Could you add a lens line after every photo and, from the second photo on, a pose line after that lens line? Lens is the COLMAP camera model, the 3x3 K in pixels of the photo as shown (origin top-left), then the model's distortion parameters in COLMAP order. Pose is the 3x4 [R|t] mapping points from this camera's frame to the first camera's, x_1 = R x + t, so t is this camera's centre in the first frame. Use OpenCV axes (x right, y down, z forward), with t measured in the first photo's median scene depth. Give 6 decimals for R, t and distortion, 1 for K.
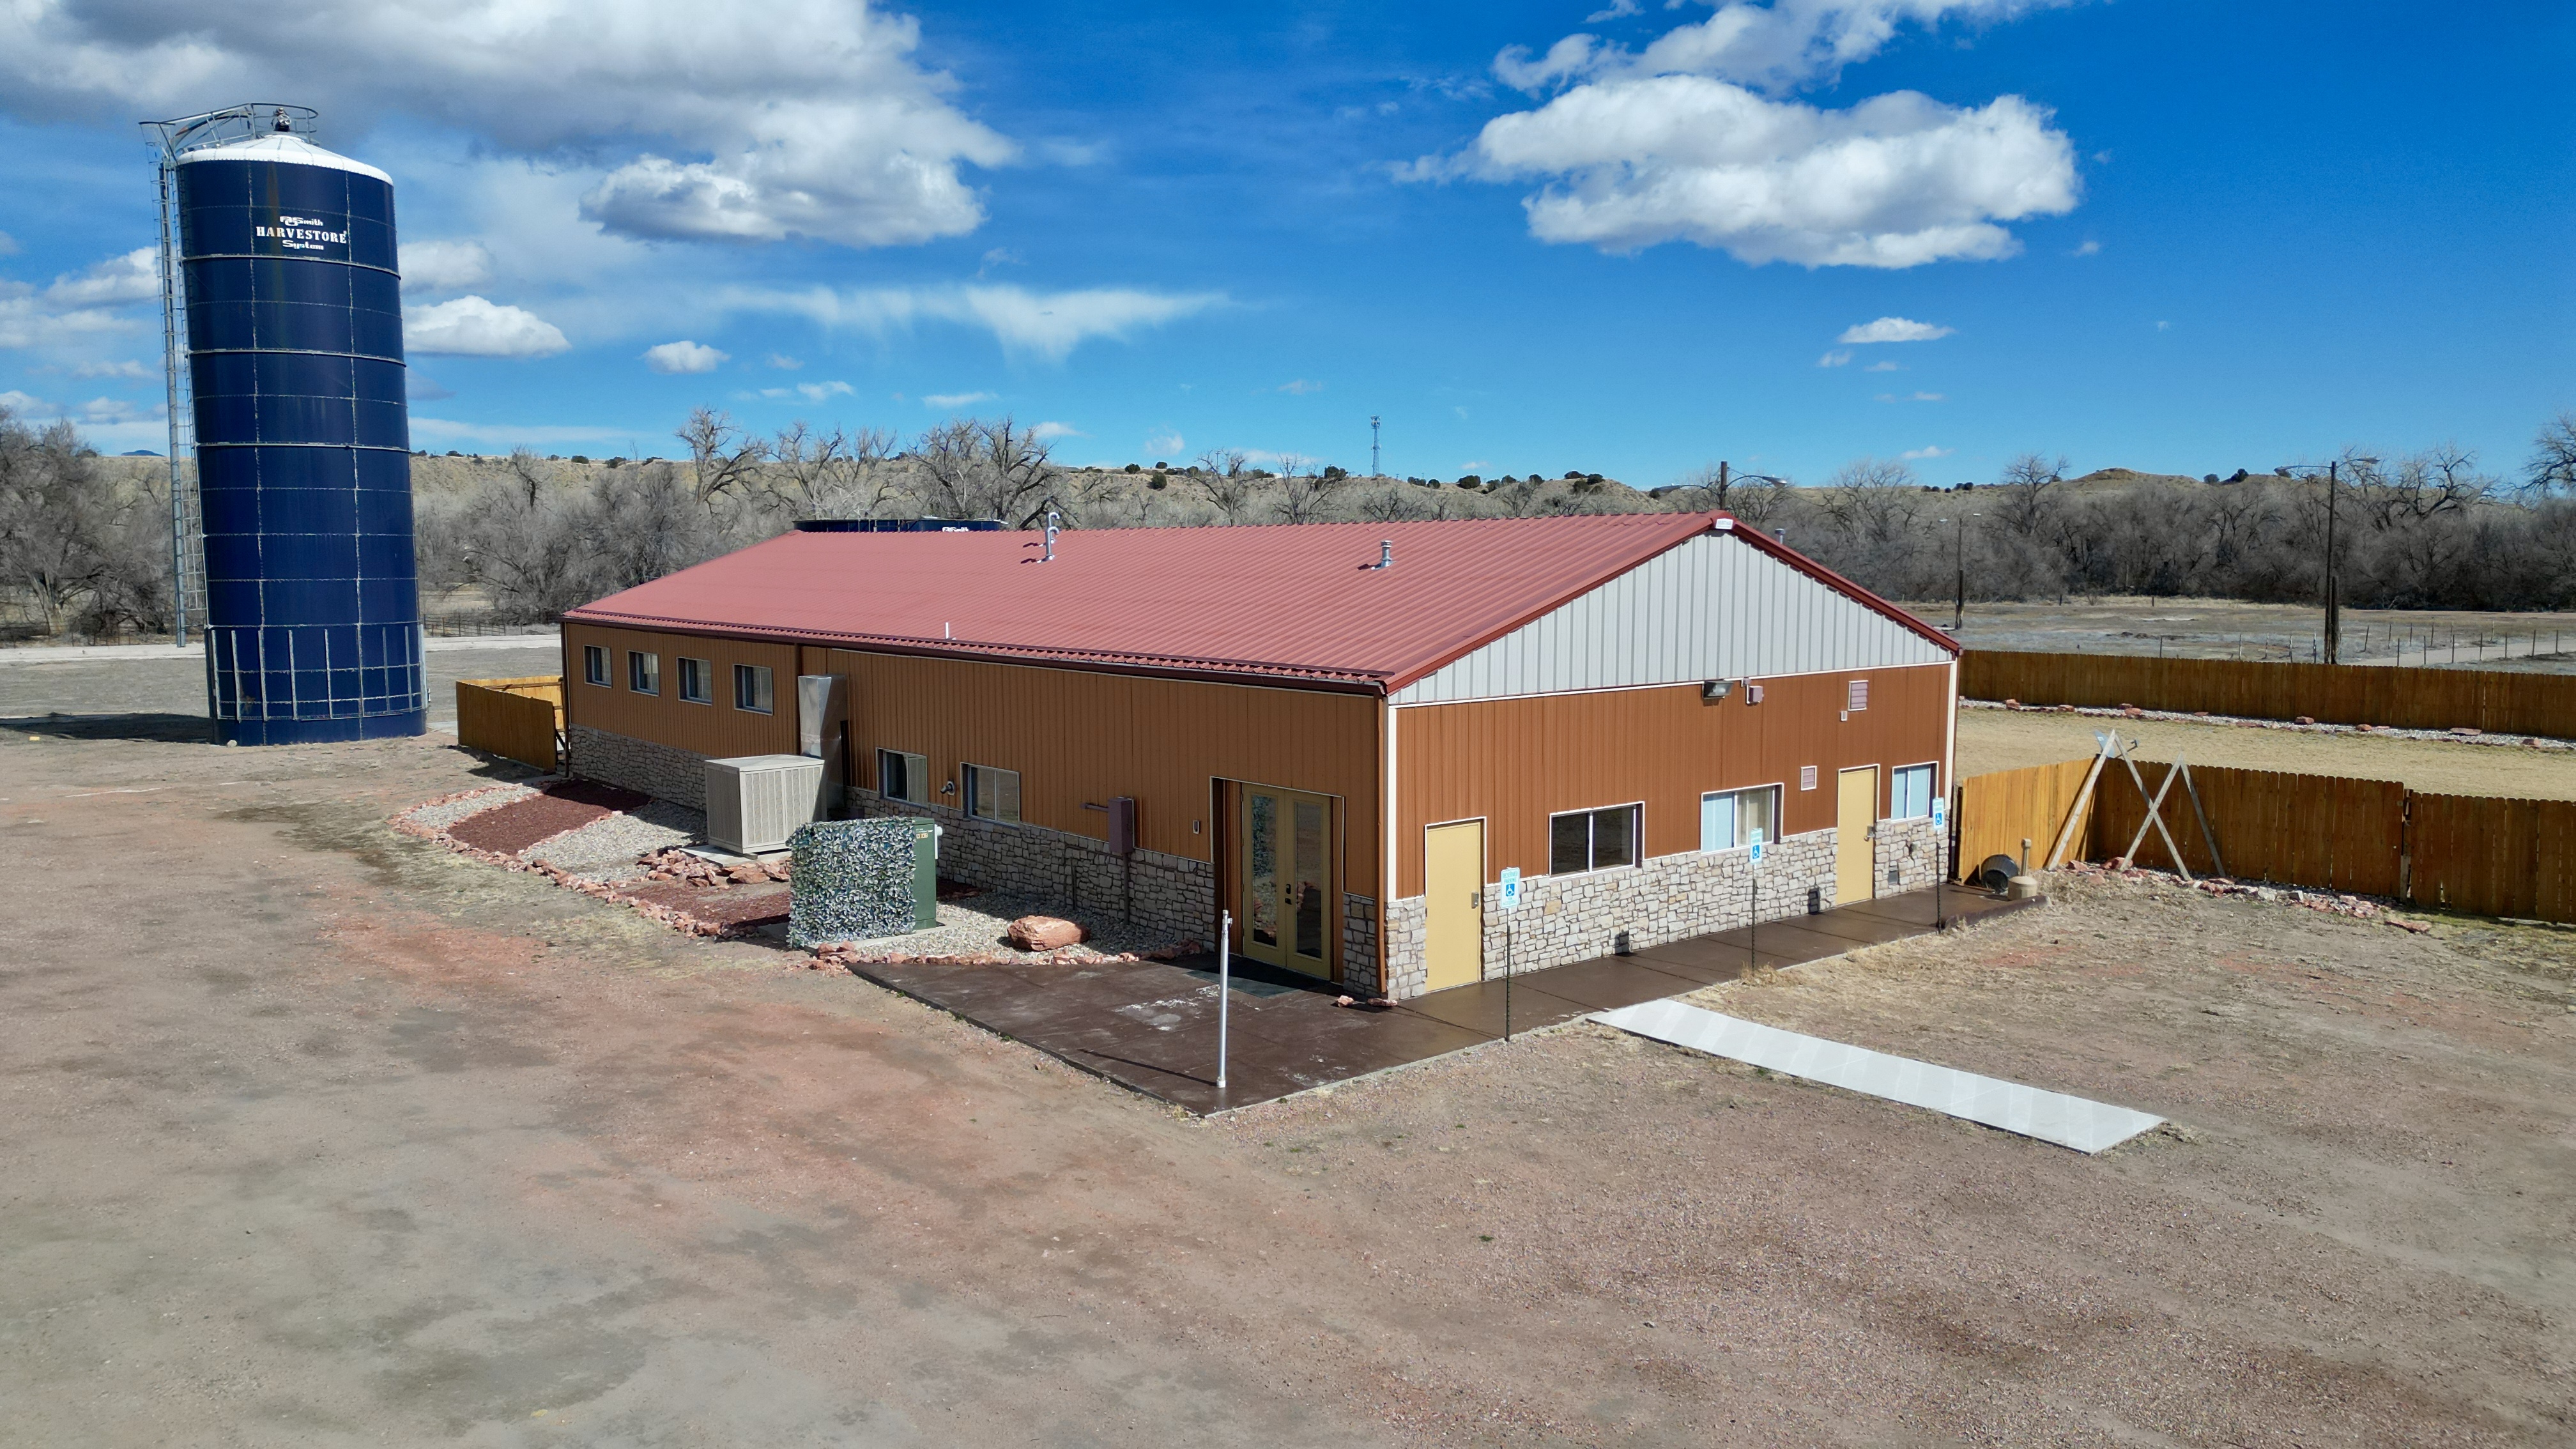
lens RADIAL K [[1780.9, 0, 1288.0], [0, 1780.9, 724.5], [0, 0, 1]] dist [0.082355, -0.075120]
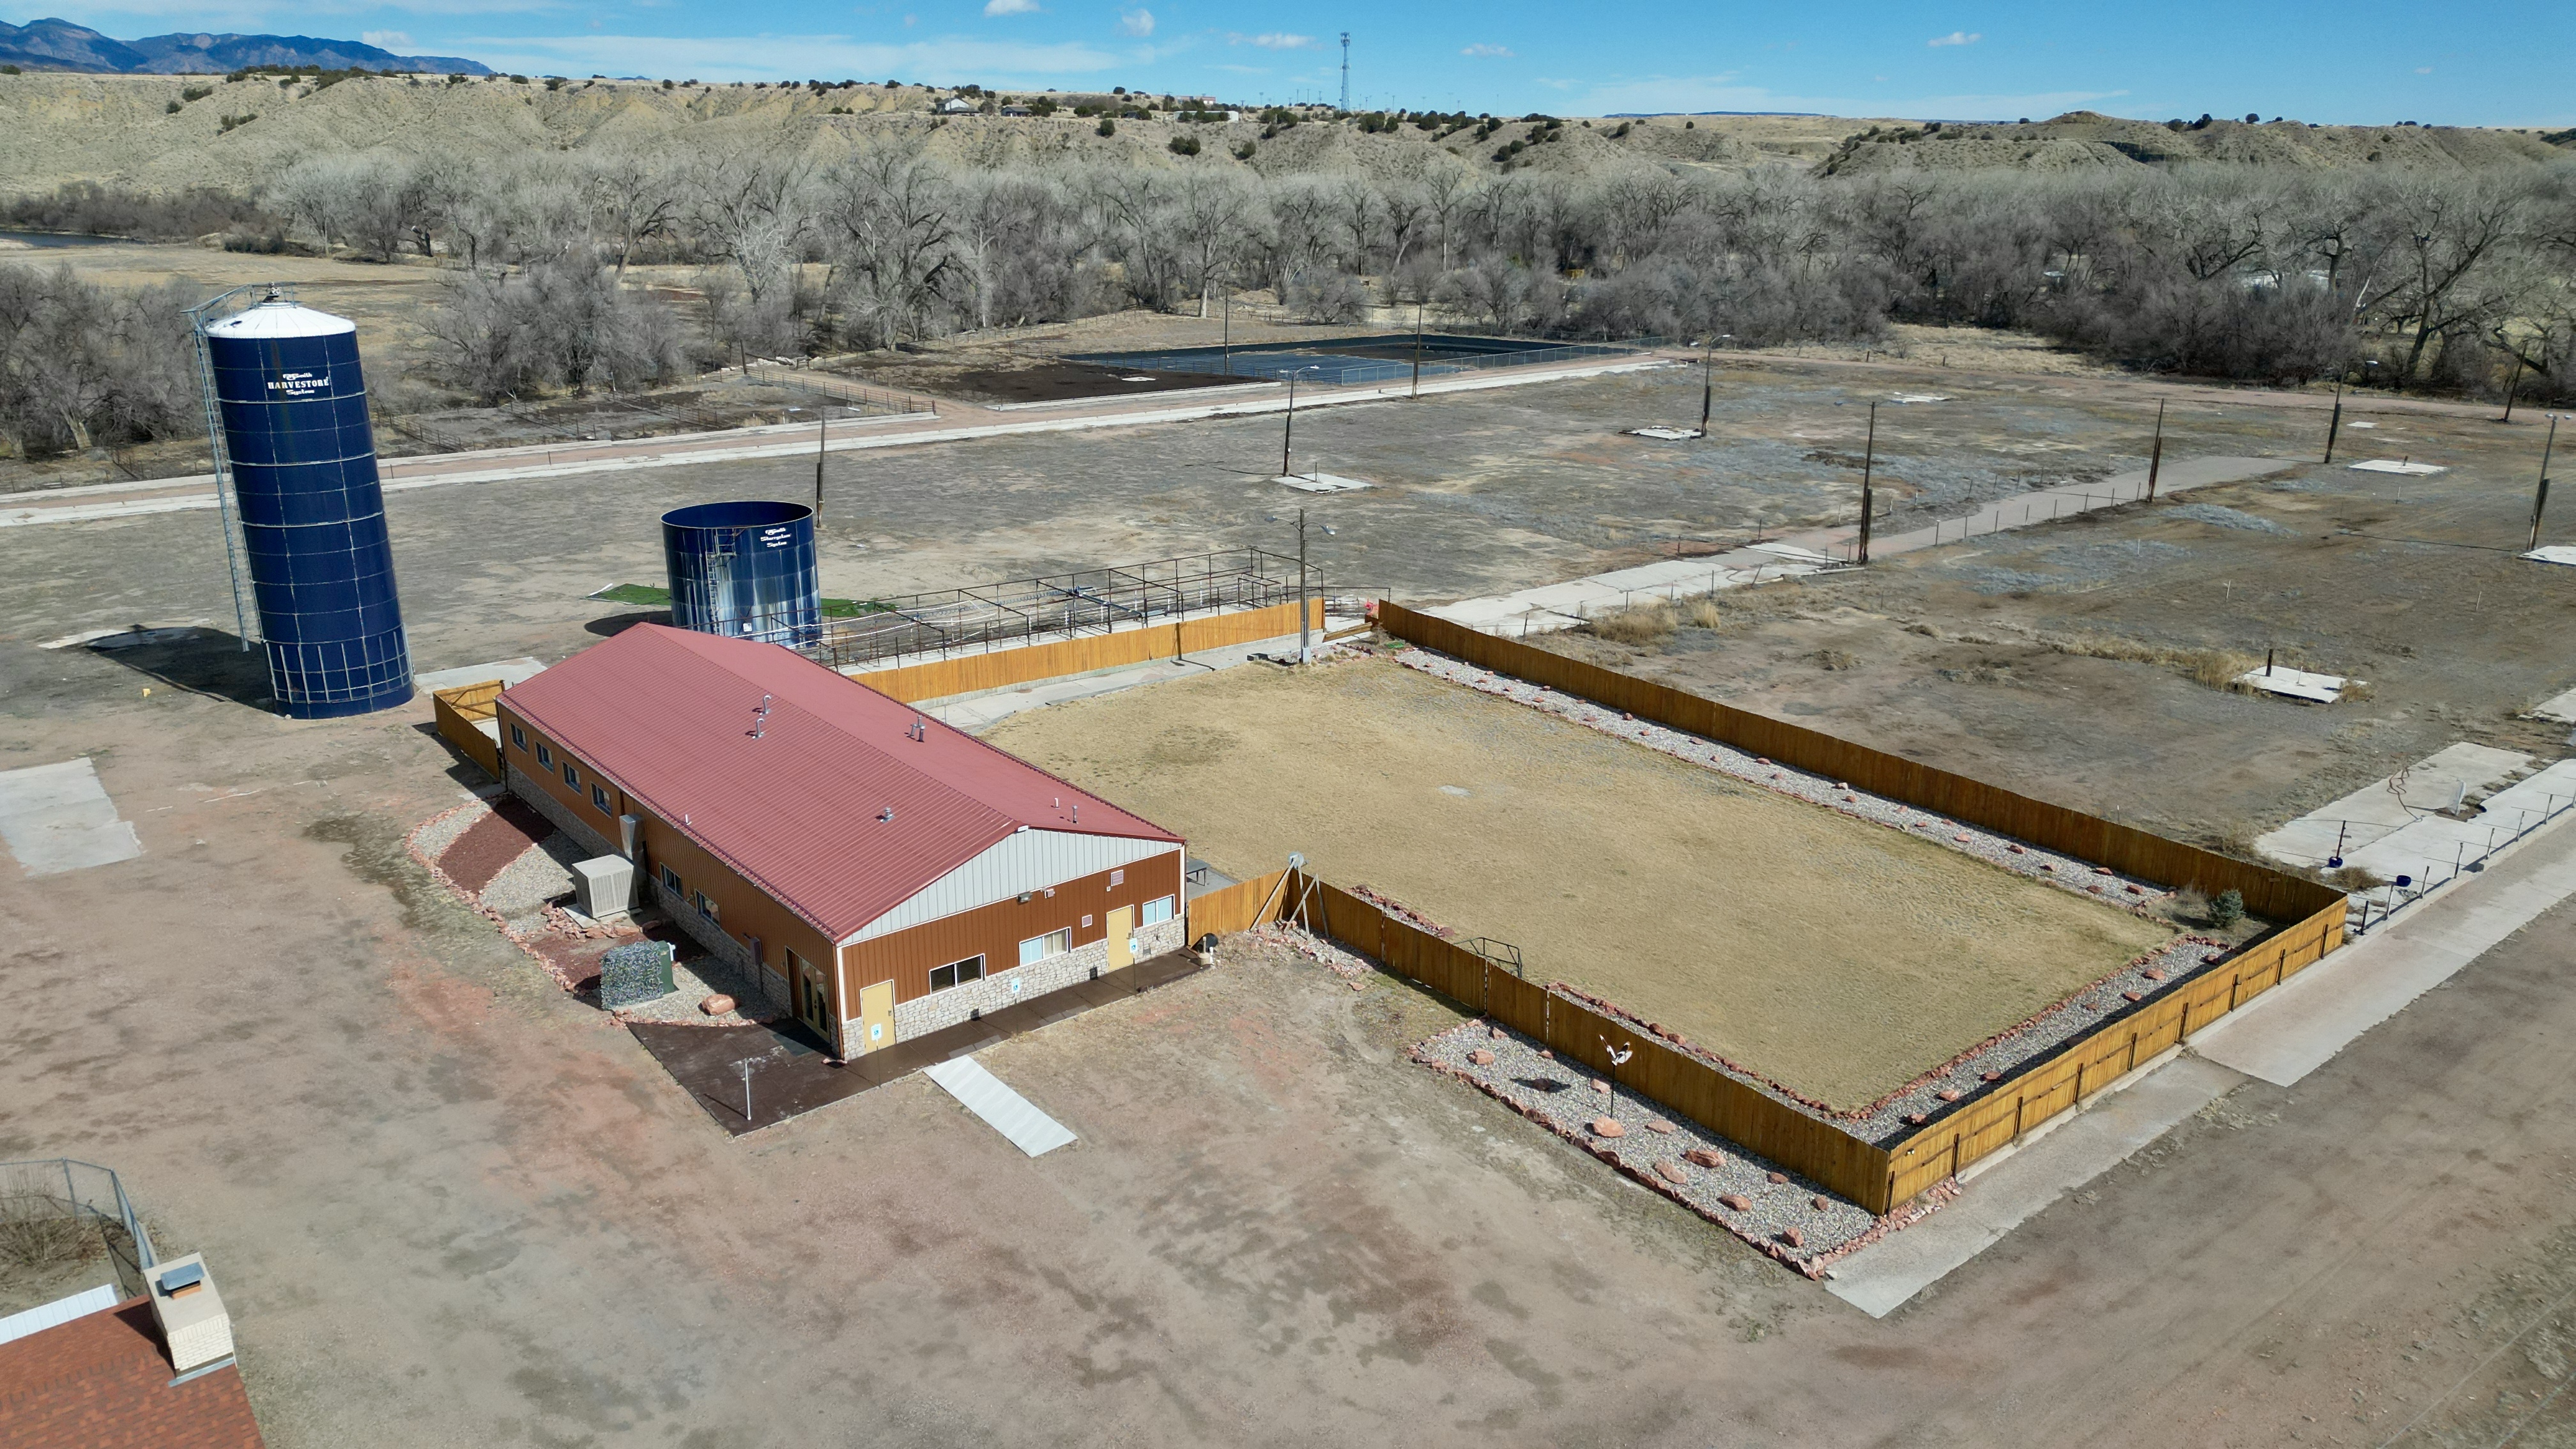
lens RADIAL K [[1780.9, 0, 1288.0], [0, 1780.9, 724.5], [0, 0, 1]] dist [0.082355, -0.075120]
pose [[0.999942, 0.006483, 0.008554, 0.544580], [-0.008163, 0.976799, 0.214004, -0.700565], [-0.006969, -0.214061, 0.976795, -1.099826]]
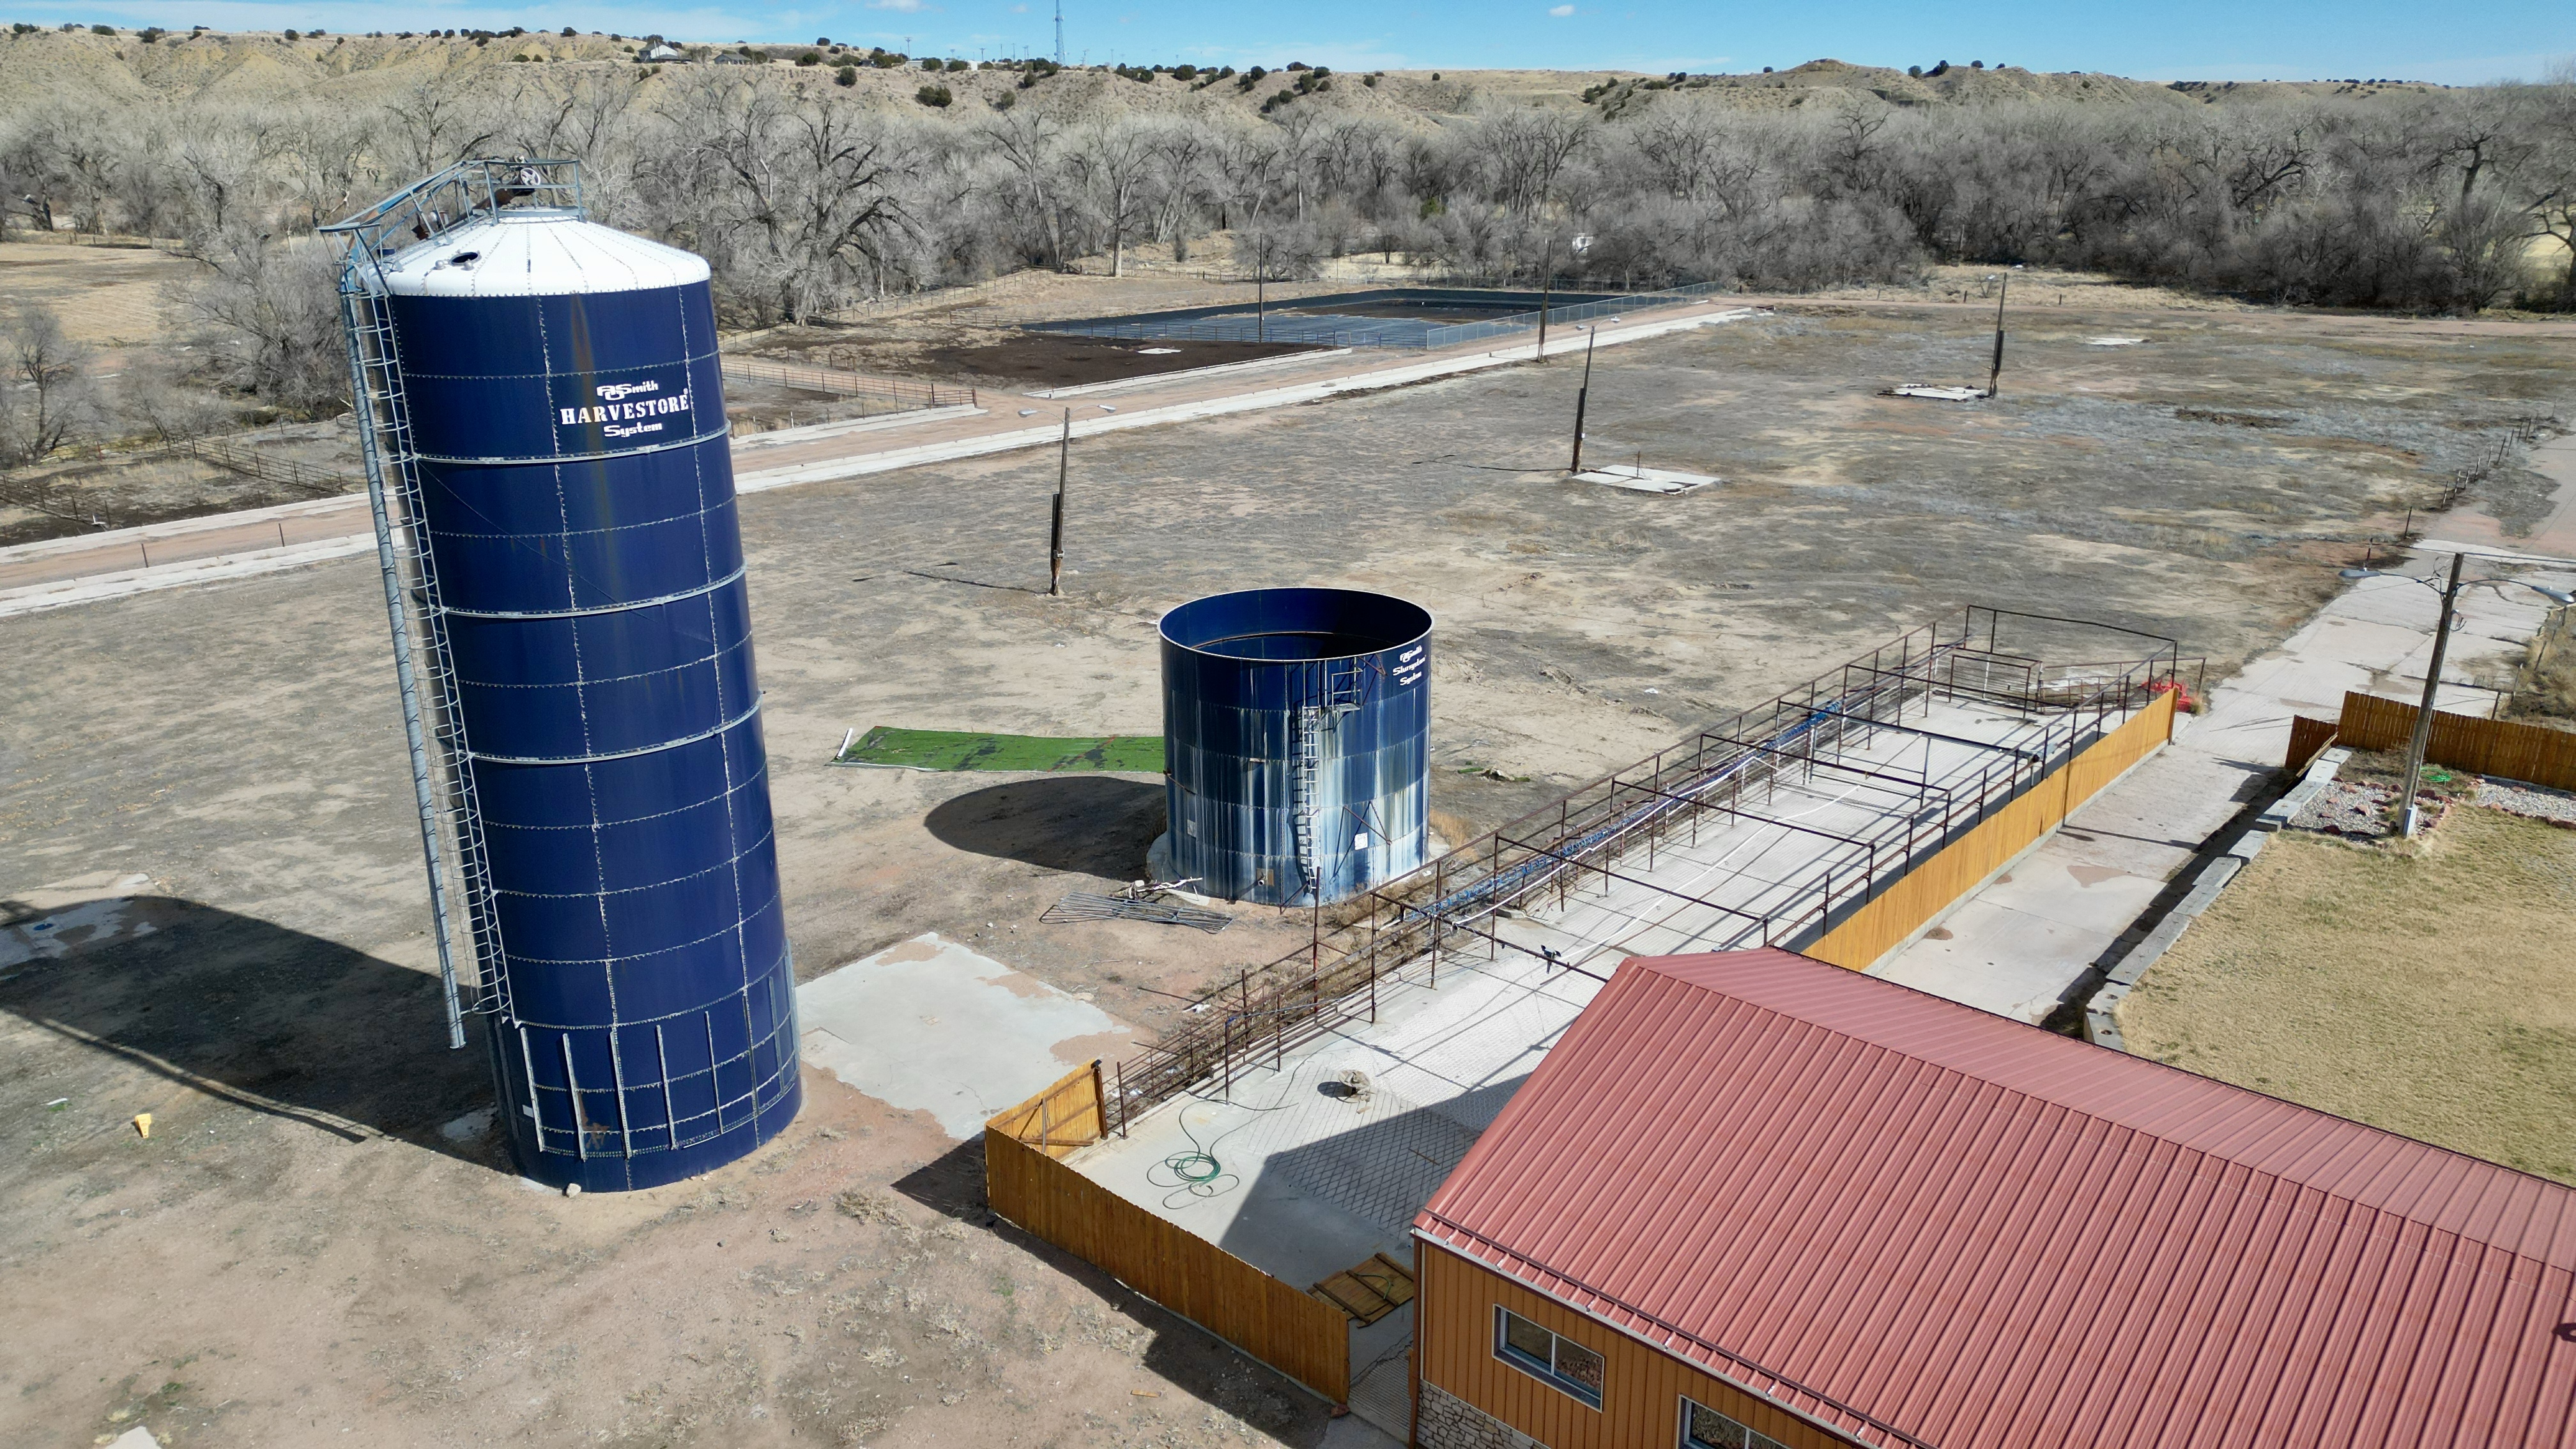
lens RADIAL K [[1780.9, 0, 1288.0], [0, 1780.9, 724.5], [0, 0, 1]] dist [0.082355, -0.075120]
pose [[0.981863, -0.063242, 0.178732, -0.965082], [0.020648, 0.972788, 0.230775, -0.655114], [-0.188463, -0.222899, 0.956450, 0.818874]]
